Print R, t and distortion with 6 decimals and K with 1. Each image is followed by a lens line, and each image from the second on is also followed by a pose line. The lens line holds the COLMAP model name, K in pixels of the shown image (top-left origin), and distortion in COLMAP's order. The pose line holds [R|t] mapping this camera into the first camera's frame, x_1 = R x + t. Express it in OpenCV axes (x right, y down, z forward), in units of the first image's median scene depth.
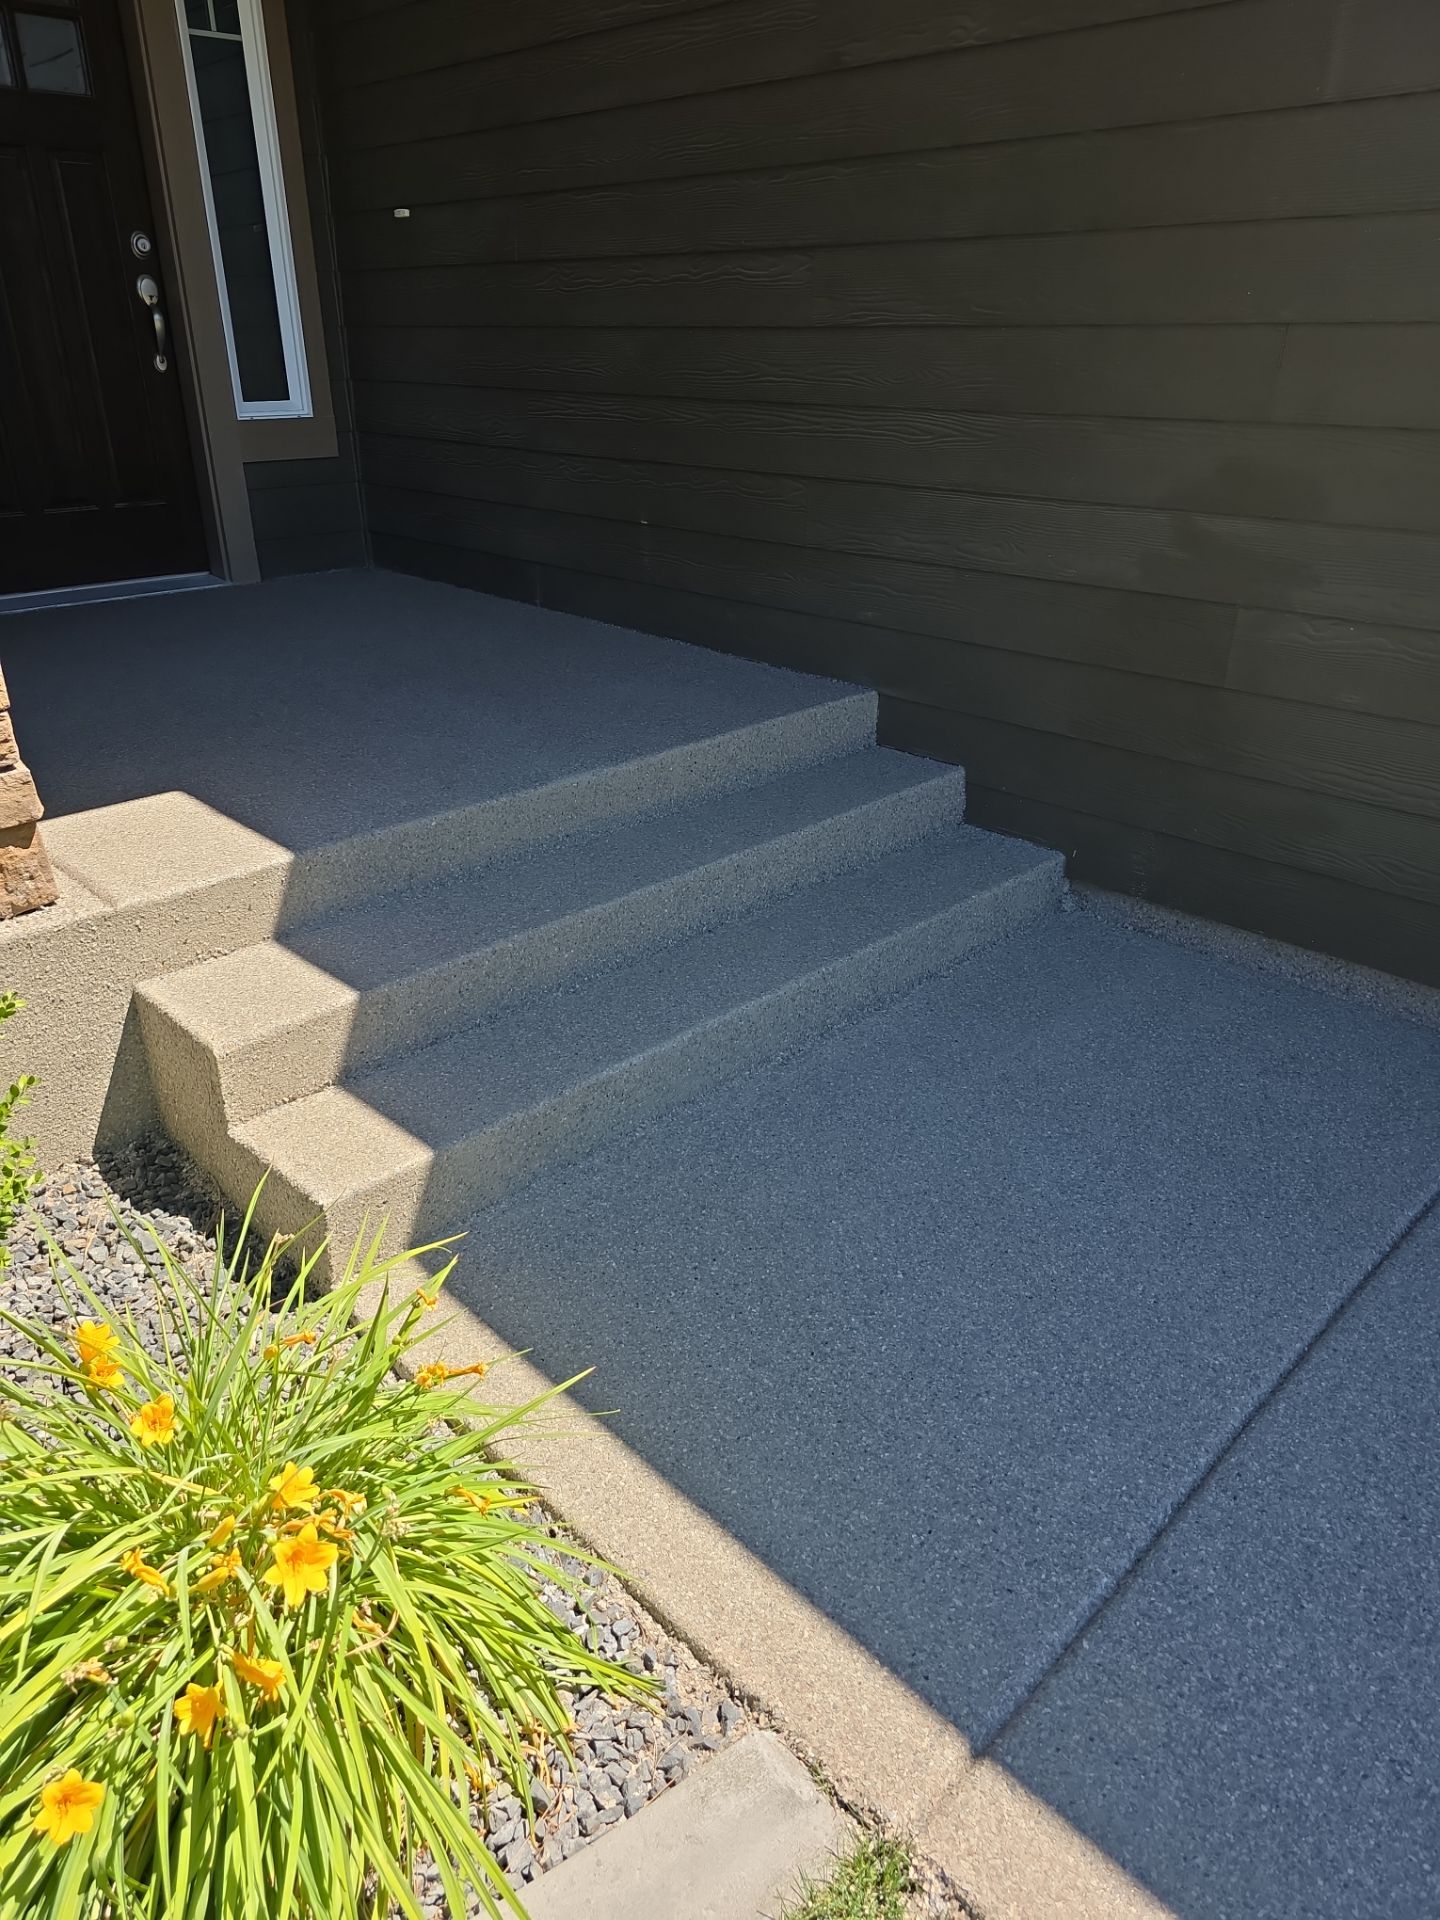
lens RADIAL K [[1268.4, 0, 720.0], [0, 1268.4, 960.0], [0, 0, 1]] dist [0.008501, -0.000834]
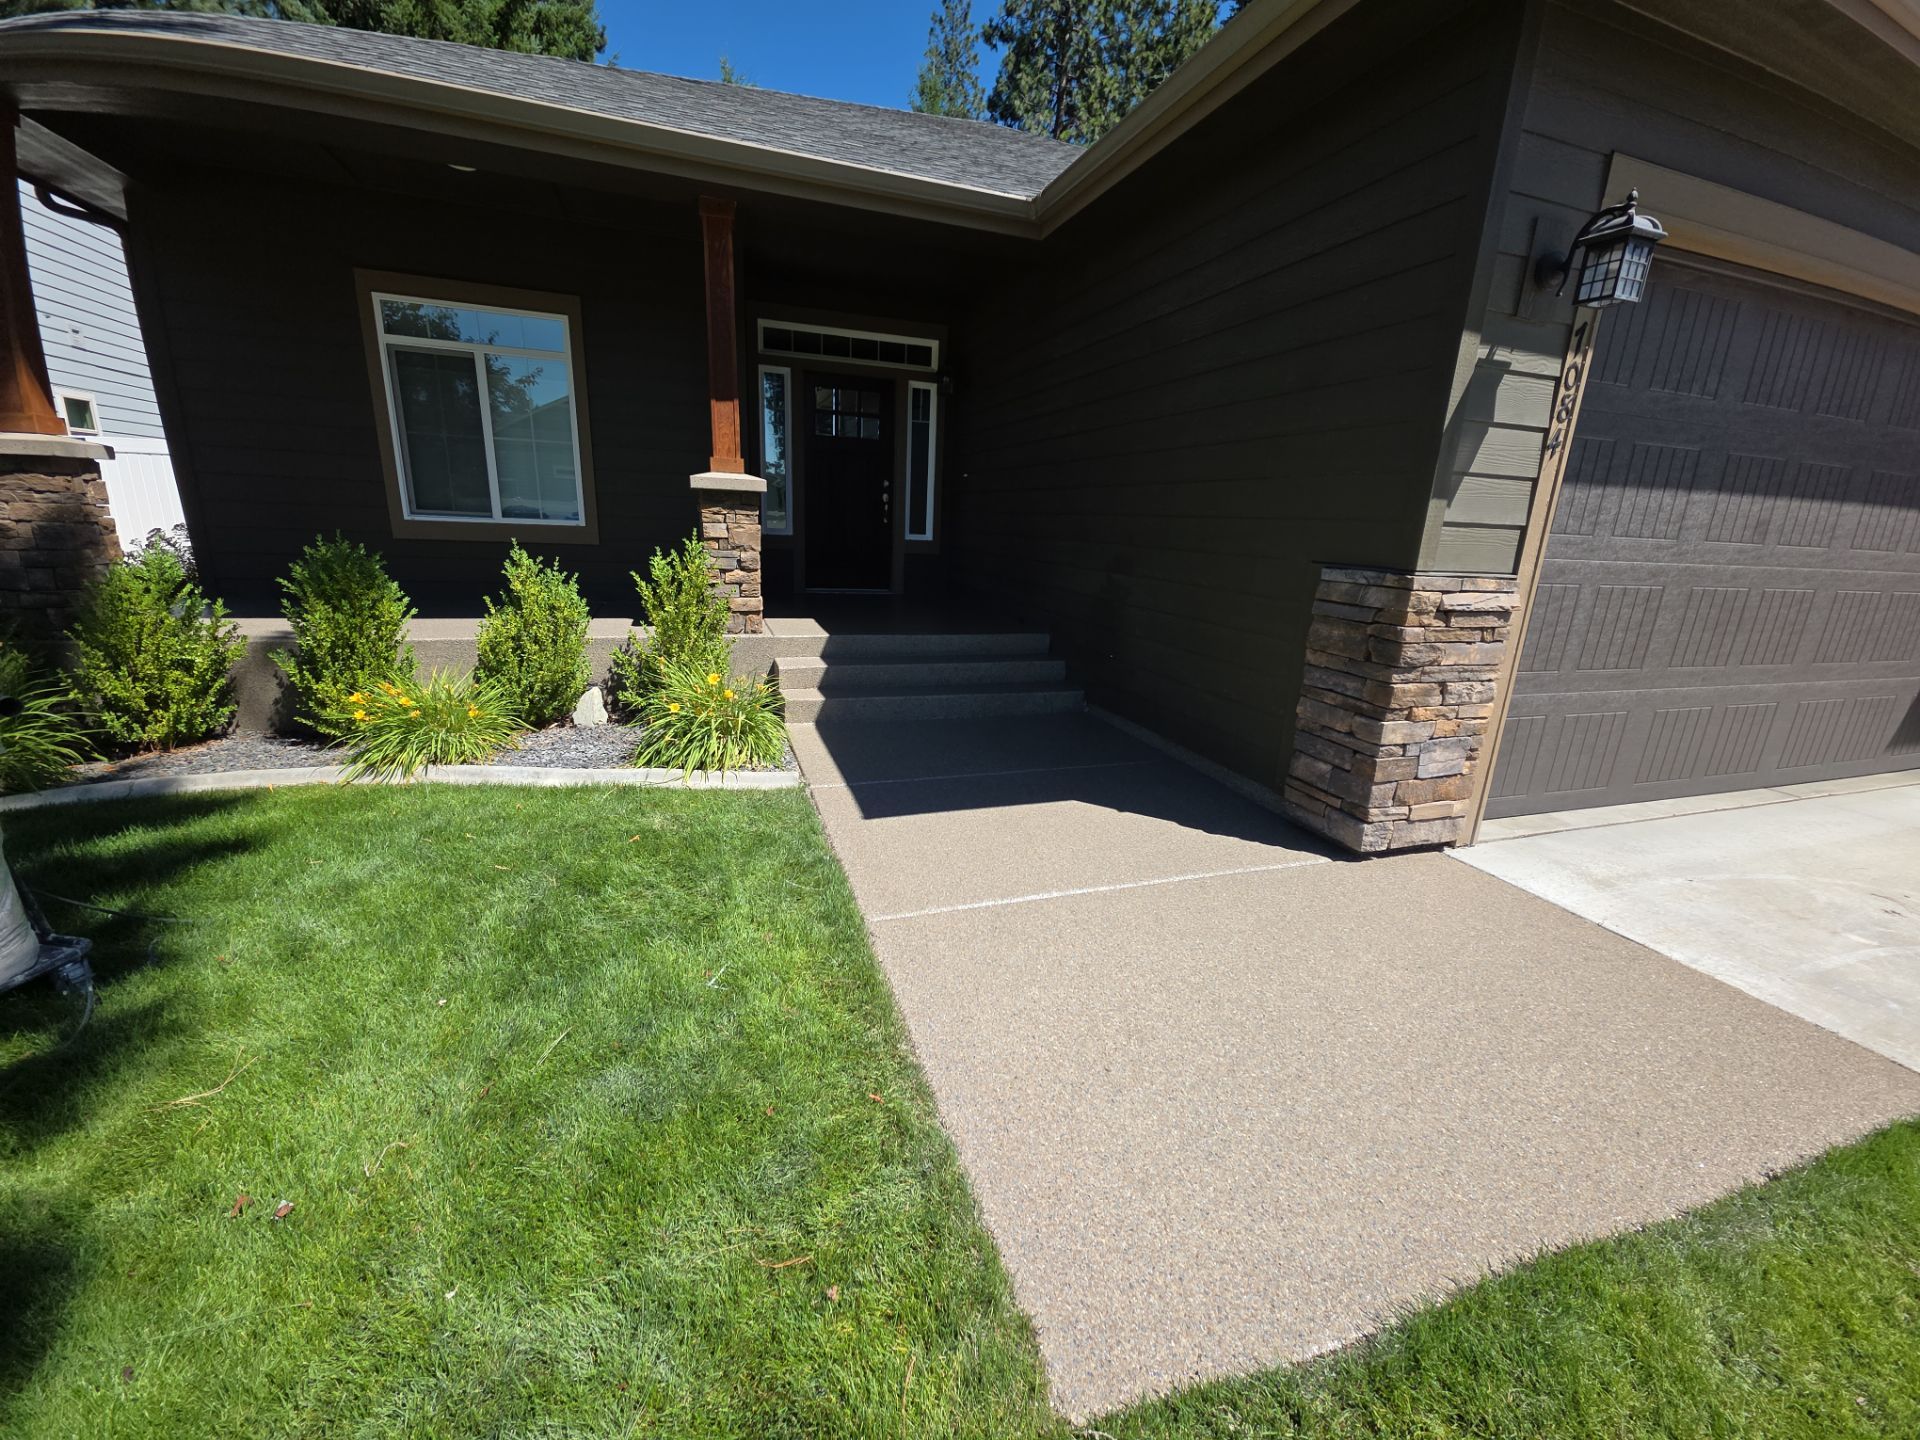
lens RADIAL K [[753.4, 0, 960.0], [0, 753.4, 720.0], [0, 0, 1]] dist [0.001385, -0.000029]
pose [[0.909039, 0.149806, -0.388852, 0.489139], [-0.223919, 0.962582, -0.152631, 0.213552], [0.351437, 0.225819, 0.908569, -0.440154]]
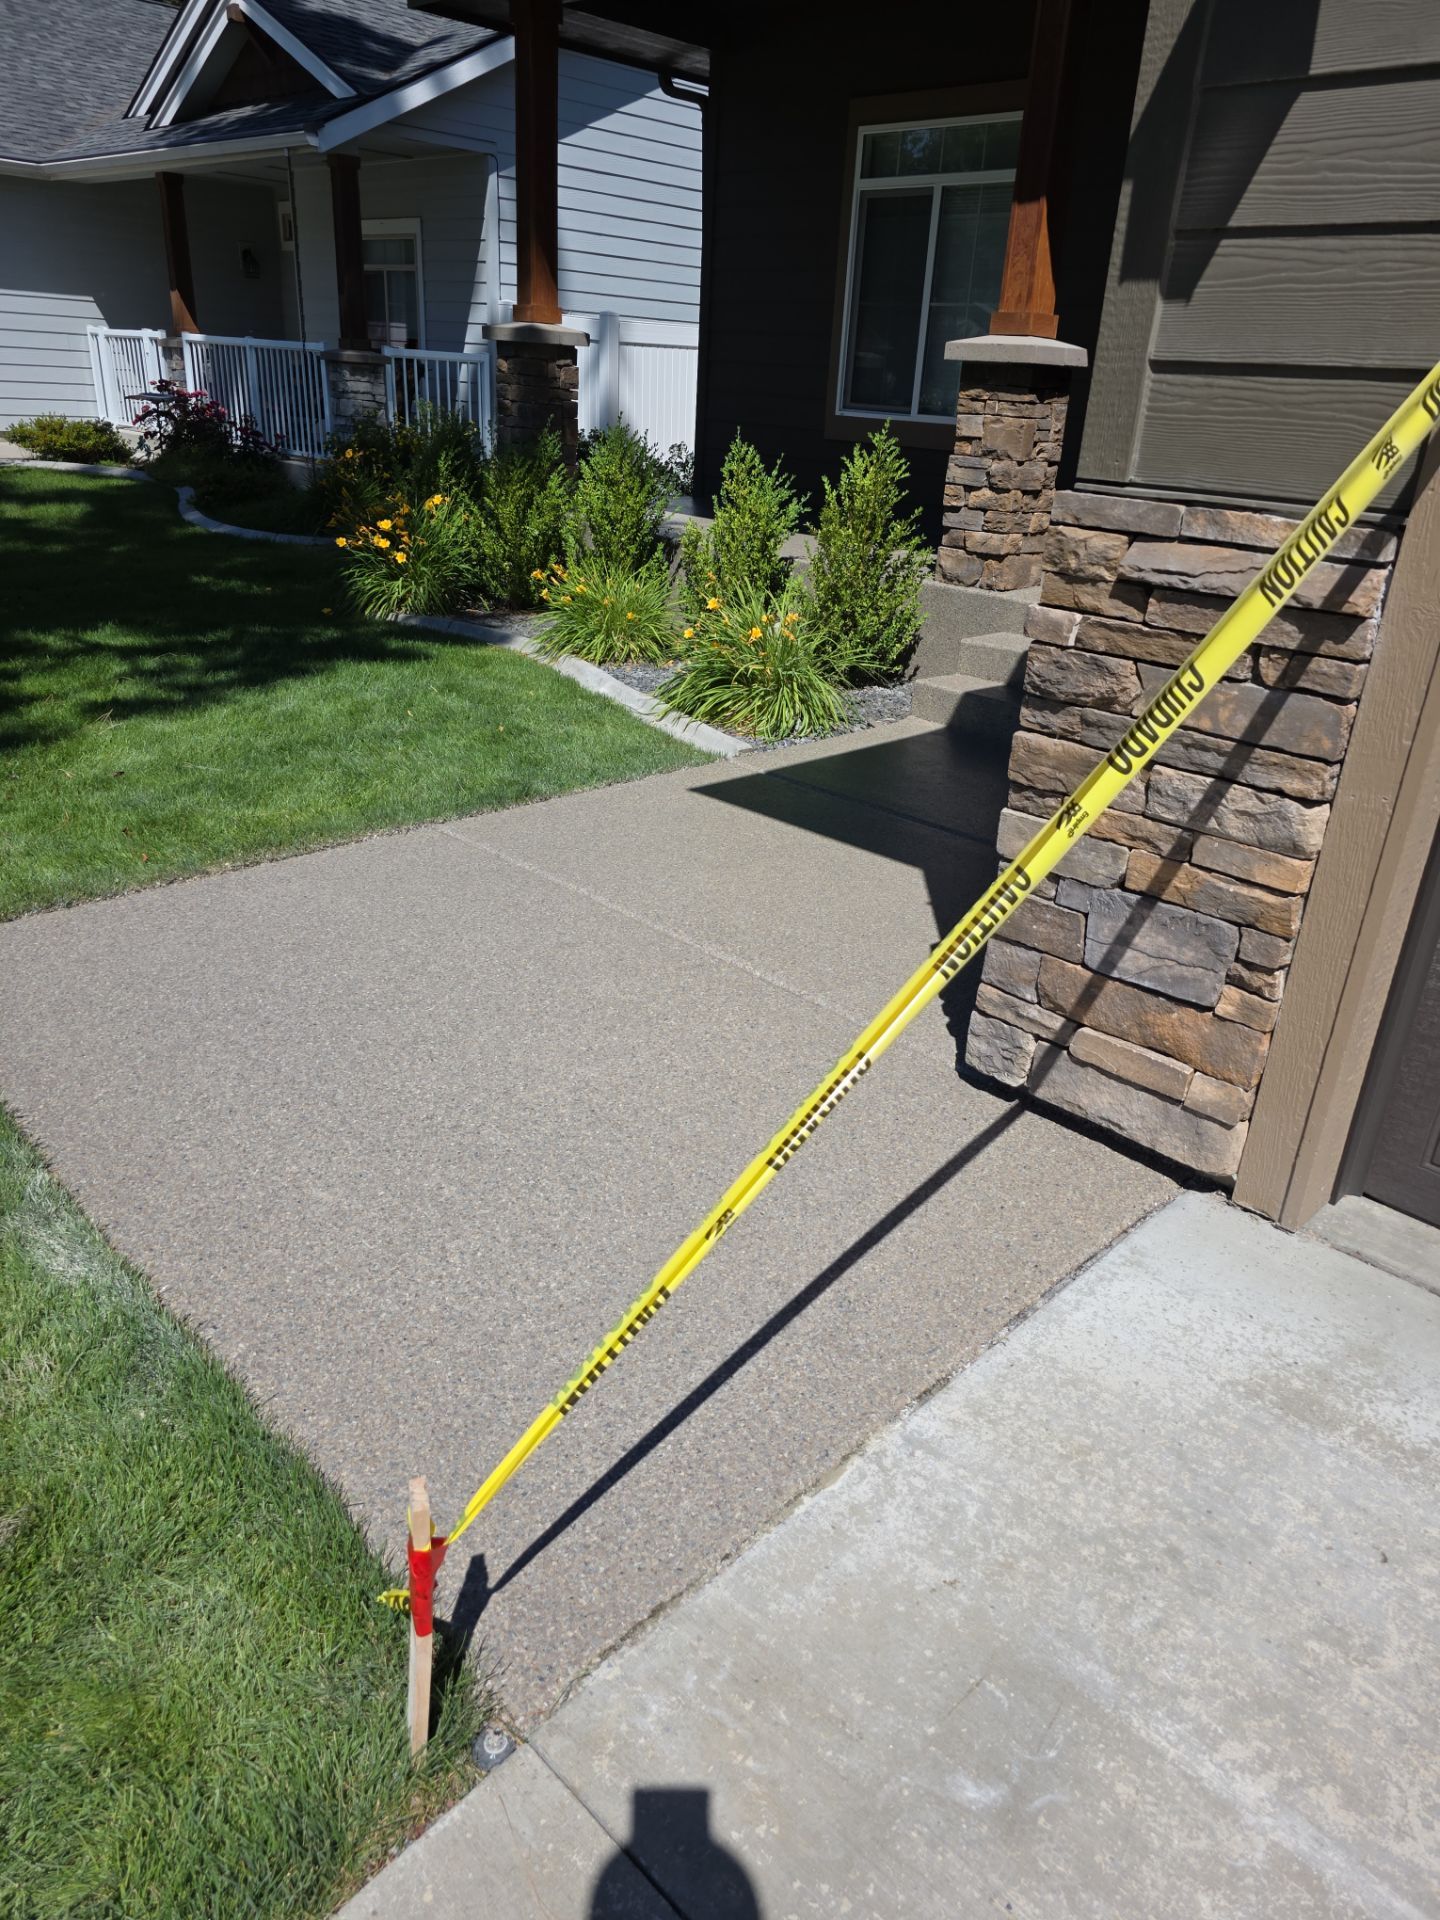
lens RADIAL K [[1268.4, 0, 720.0], [0, 1268.4, 960.0], [0, 0, 1]] dist [0.008501, -0.000834]
pose [[0.043769, 0.426454, -0.903450, 1.073936], [-0.485997, 0.799191, 0.353696, -0.046904], [0.872864, 0.423593, 0.242235, 0.081215]]
